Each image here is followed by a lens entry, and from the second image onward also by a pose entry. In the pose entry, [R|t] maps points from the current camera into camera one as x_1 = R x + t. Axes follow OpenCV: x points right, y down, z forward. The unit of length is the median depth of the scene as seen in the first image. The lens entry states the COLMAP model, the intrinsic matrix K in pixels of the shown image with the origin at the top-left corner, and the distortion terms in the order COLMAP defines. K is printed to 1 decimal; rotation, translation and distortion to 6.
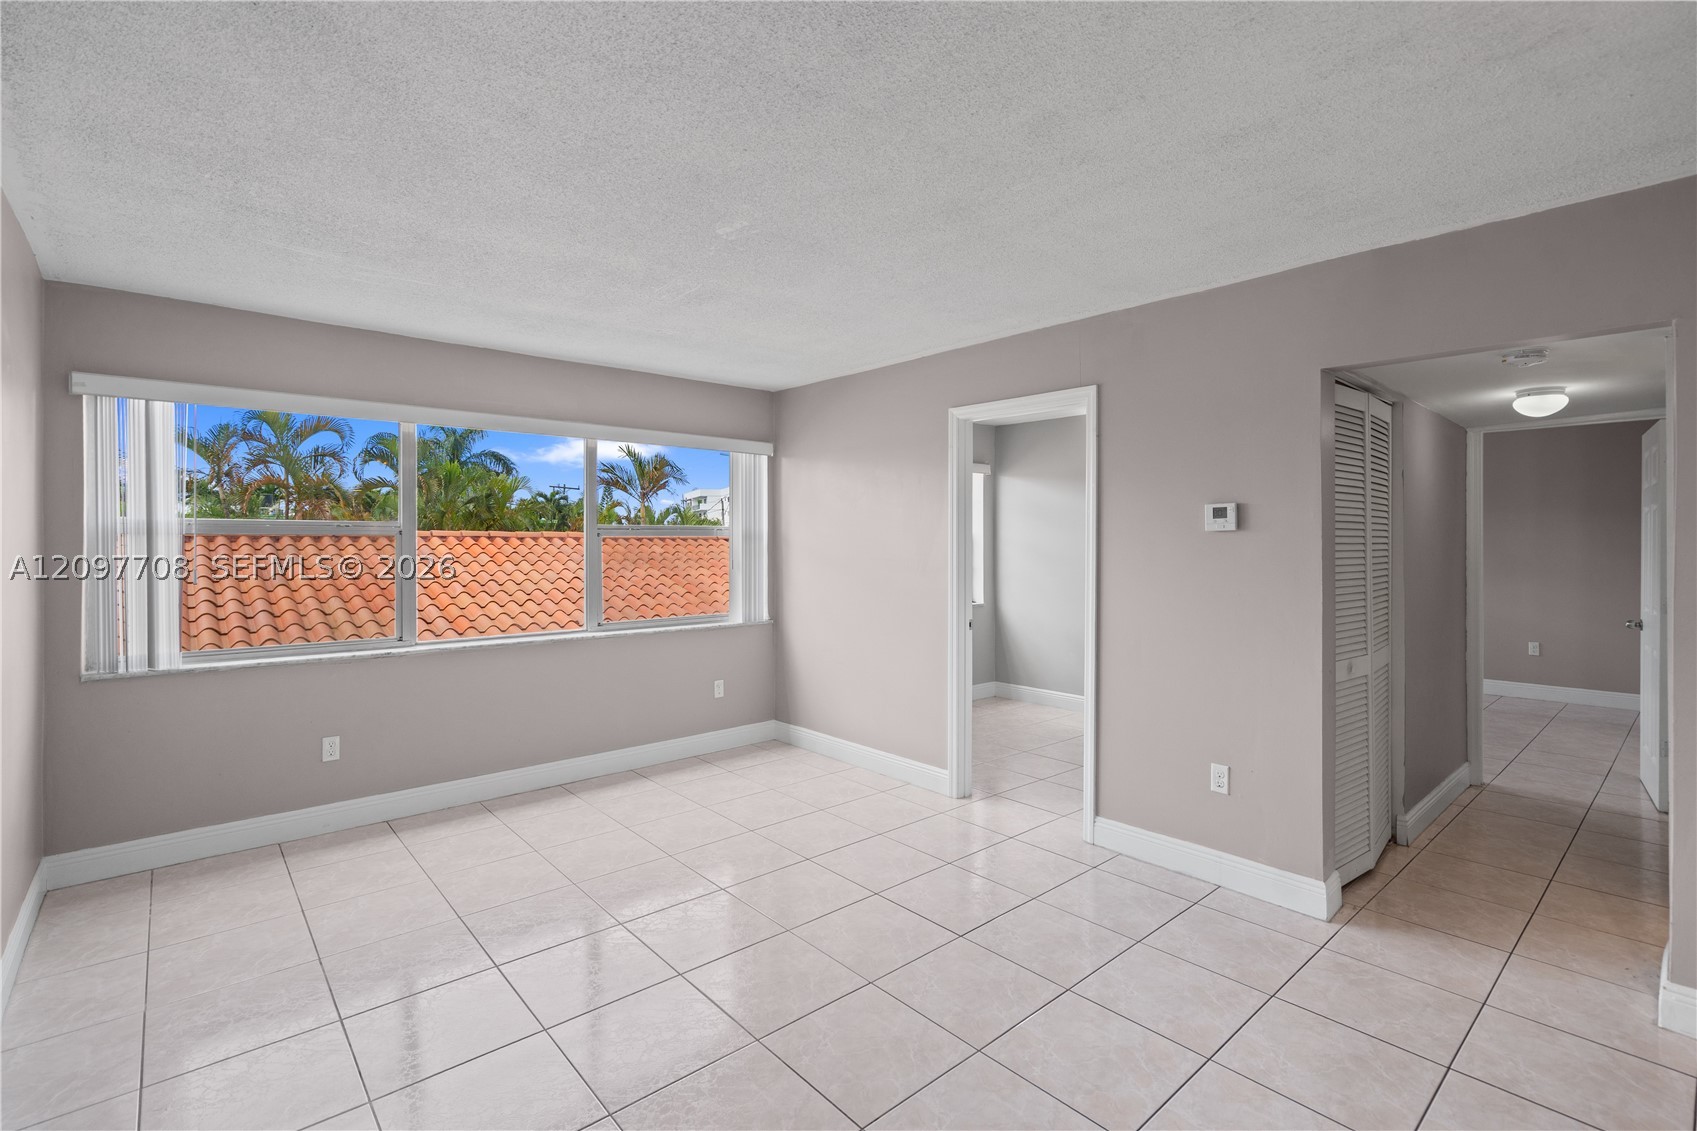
lens RADIAL K [[779.3, 0, 851.7], [0, 779.3, 543.4], [0, 0, 1]] dist [-0.001418, 0.000030]
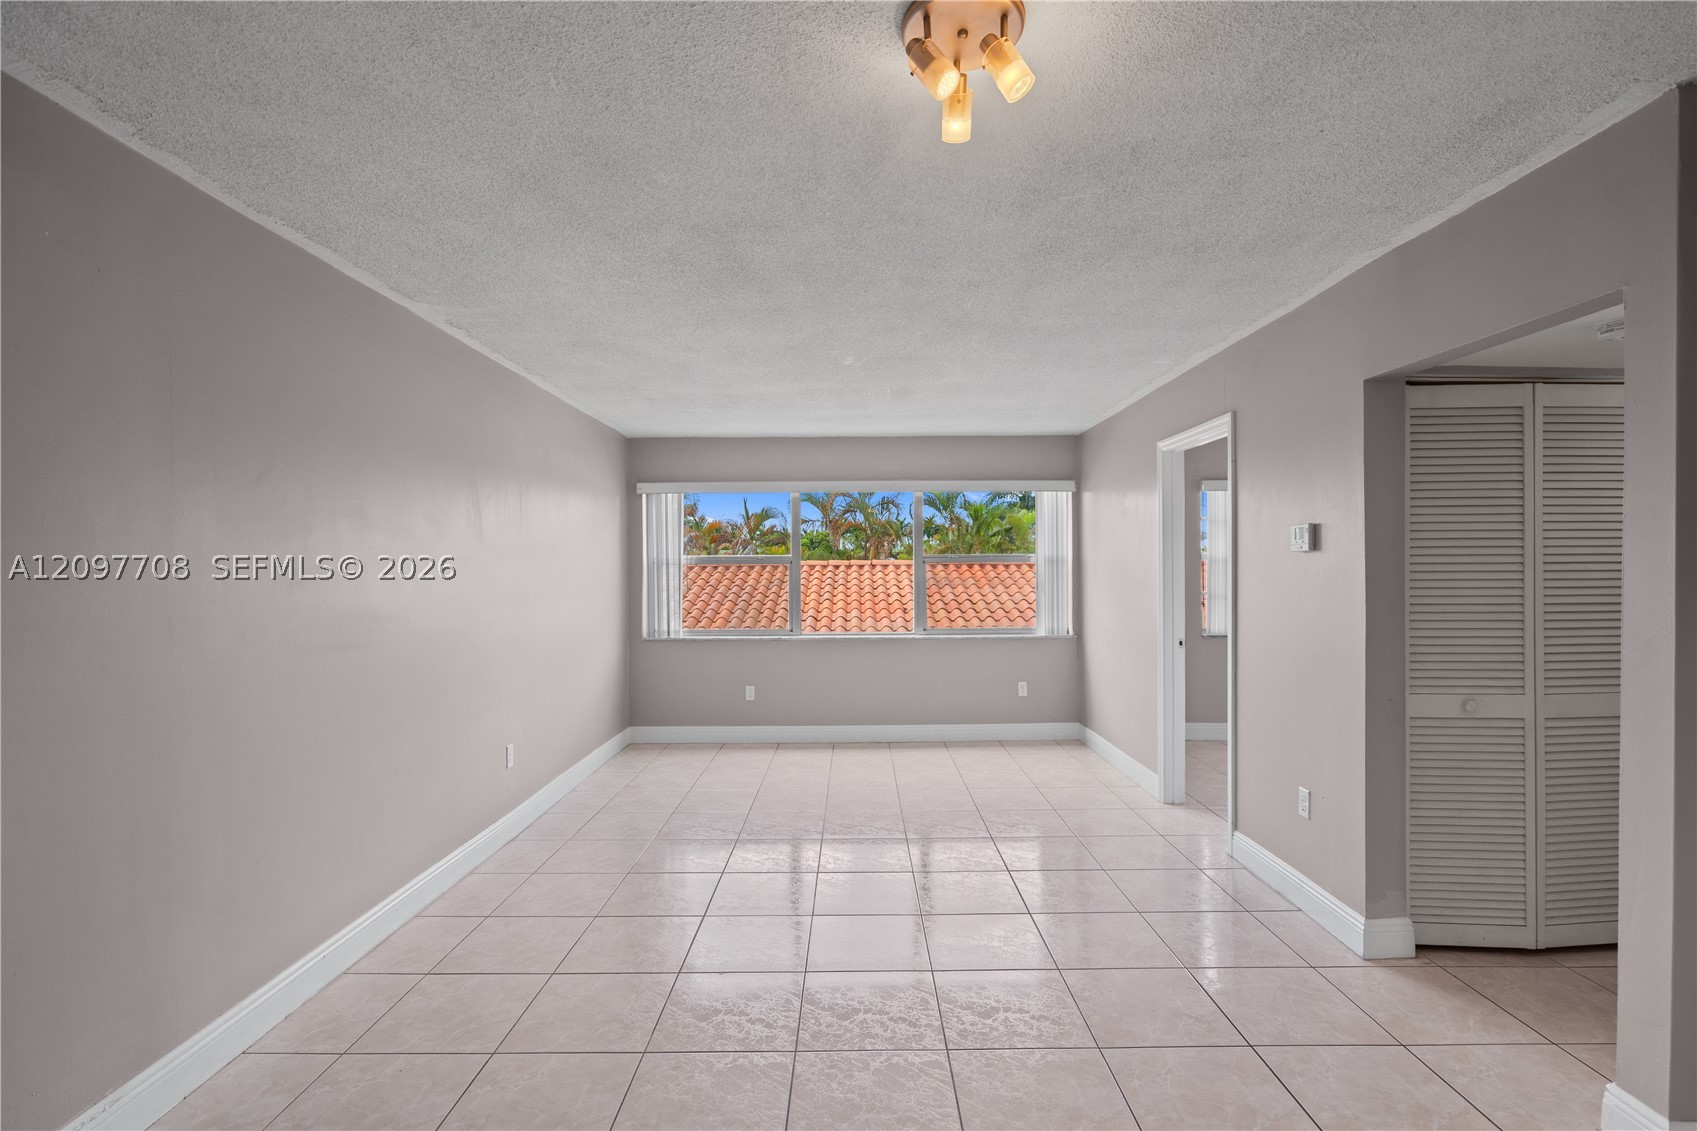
lens RADIAL K [[770.8, 0, 858.4], [0, 770.8, 573.1], [0, 0, 1]] dist [0.001251, 0.000231]
pose [[0.757070, -0.002433, -0.653329, 0.606615], [0.005388, 0.999982, 0.002520, 0.004482], [0.653311, -0.005428, 0.757070, -0.097383]]
